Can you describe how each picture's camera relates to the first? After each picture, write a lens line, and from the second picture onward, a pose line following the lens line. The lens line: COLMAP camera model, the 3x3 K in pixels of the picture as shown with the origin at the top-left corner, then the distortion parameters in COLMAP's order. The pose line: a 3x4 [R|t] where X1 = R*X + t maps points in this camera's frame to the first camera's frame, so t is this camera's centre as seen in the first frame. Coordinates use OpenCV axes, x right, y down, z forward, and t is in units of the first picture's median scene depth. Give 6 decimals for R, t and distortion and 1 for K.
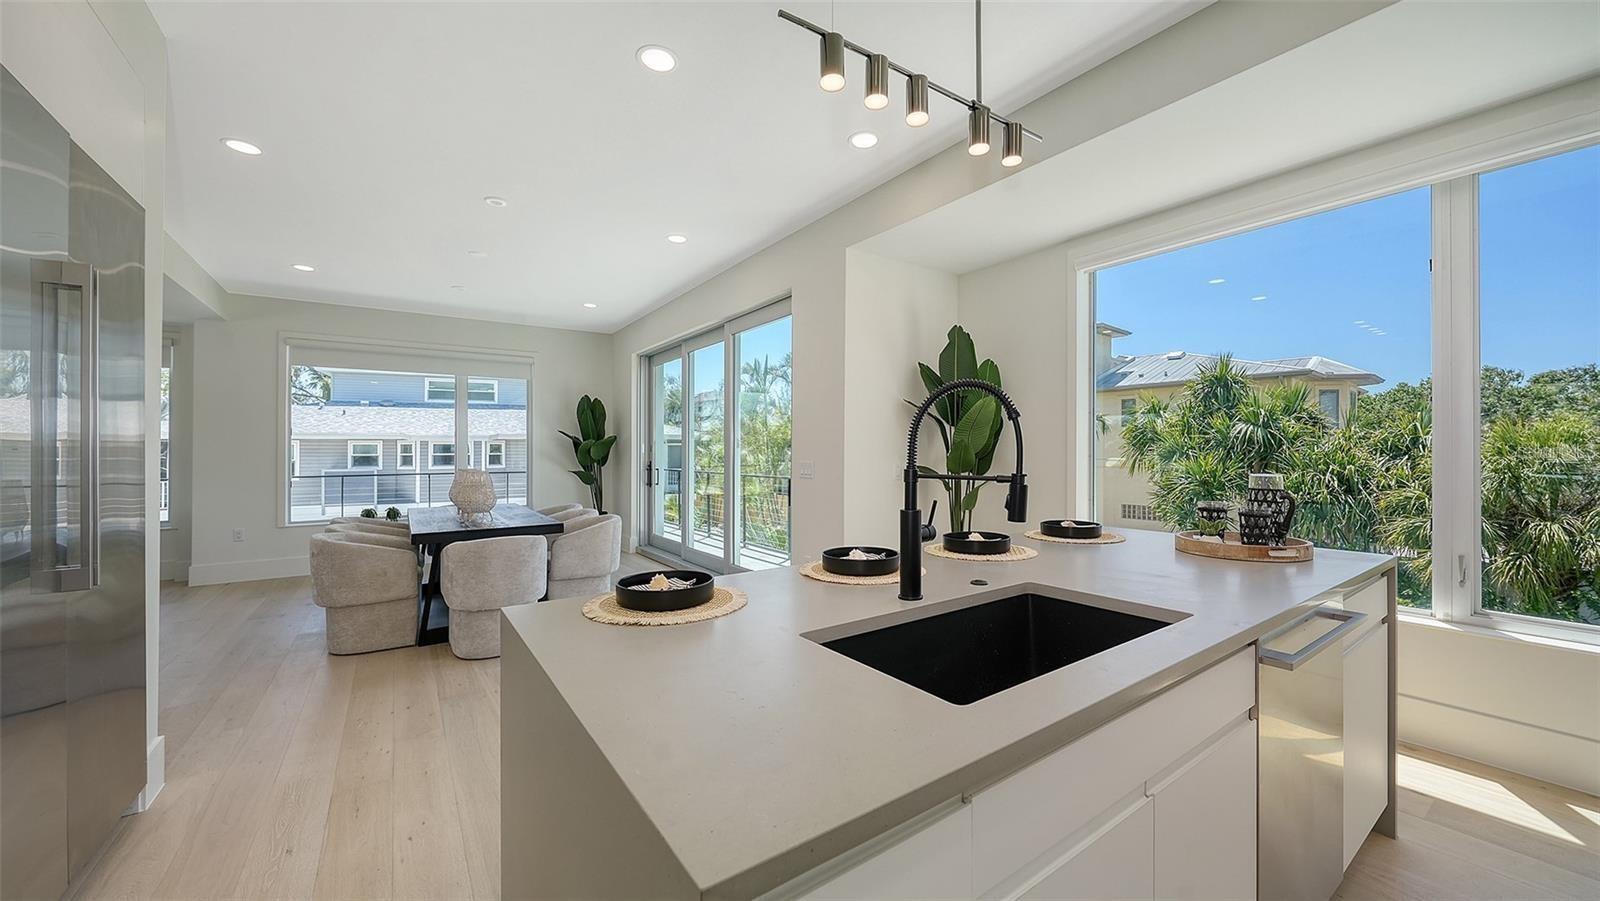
lens RADIAL K [[582.6, 0, 800.0], [0, 582.6, 450.5], [0, 0, 1]] dist [-0.000031, -0.000001]
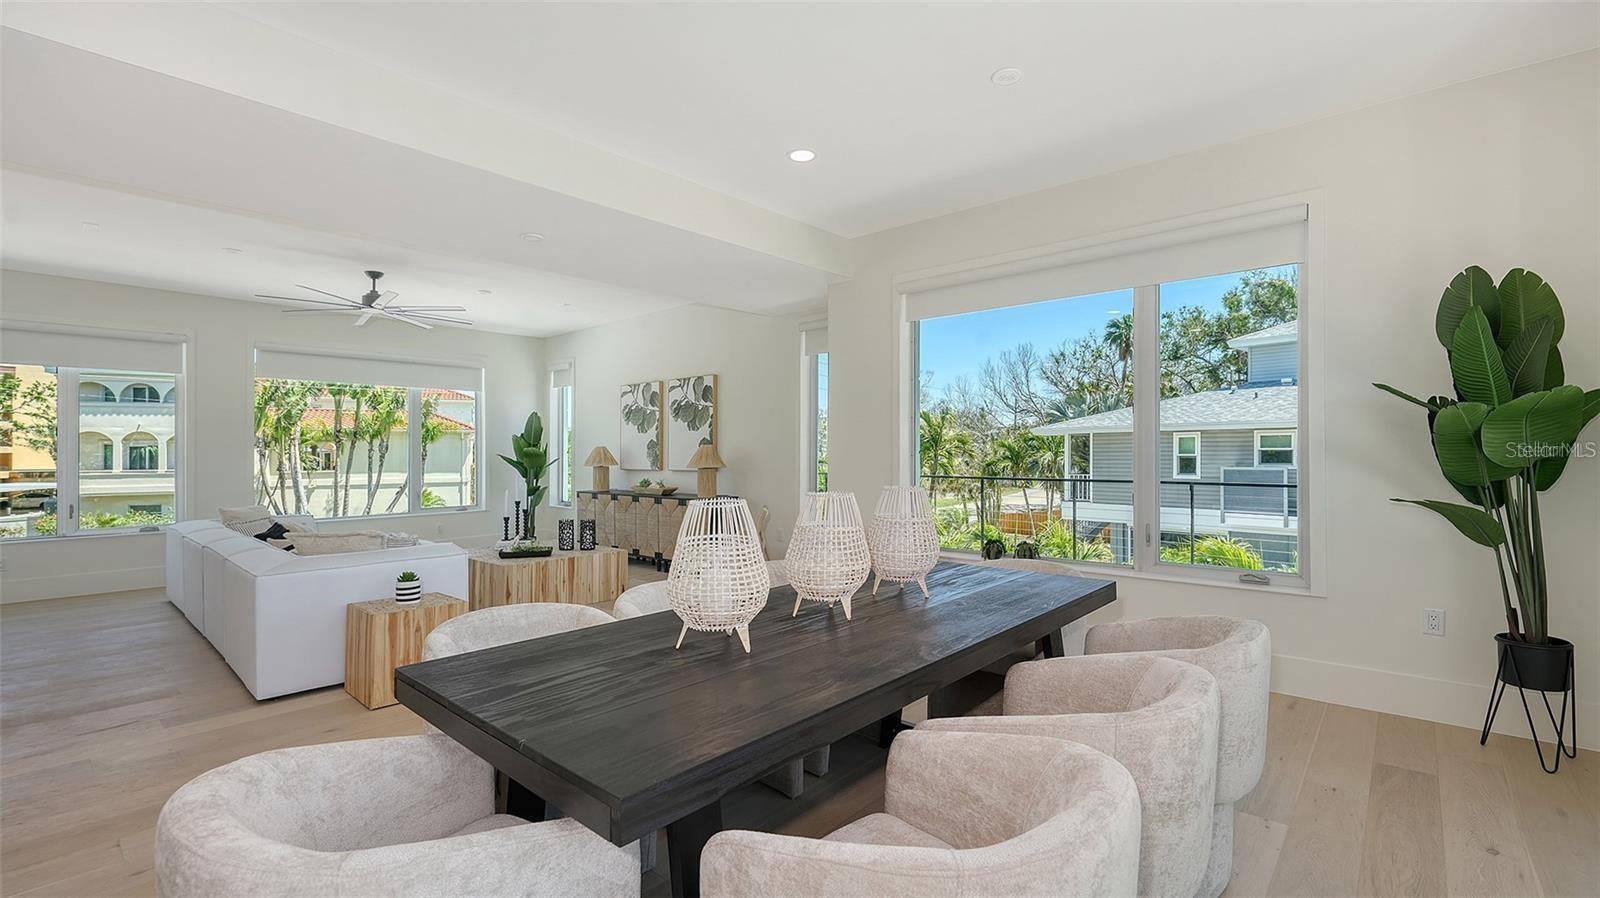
lens RADIAL K [[677.4, 0, 800.0], [0, 677.4, 449.0], [0, 0, 1]] dist [-0.000265, -0.000036]
pose [[0.235350, 0.001353, -0.971910, -0.032777], [0.006613, 0.999974, 0.002993, 0.000909], [0.971888, -0.007132, 0.235335, 0.191229]]
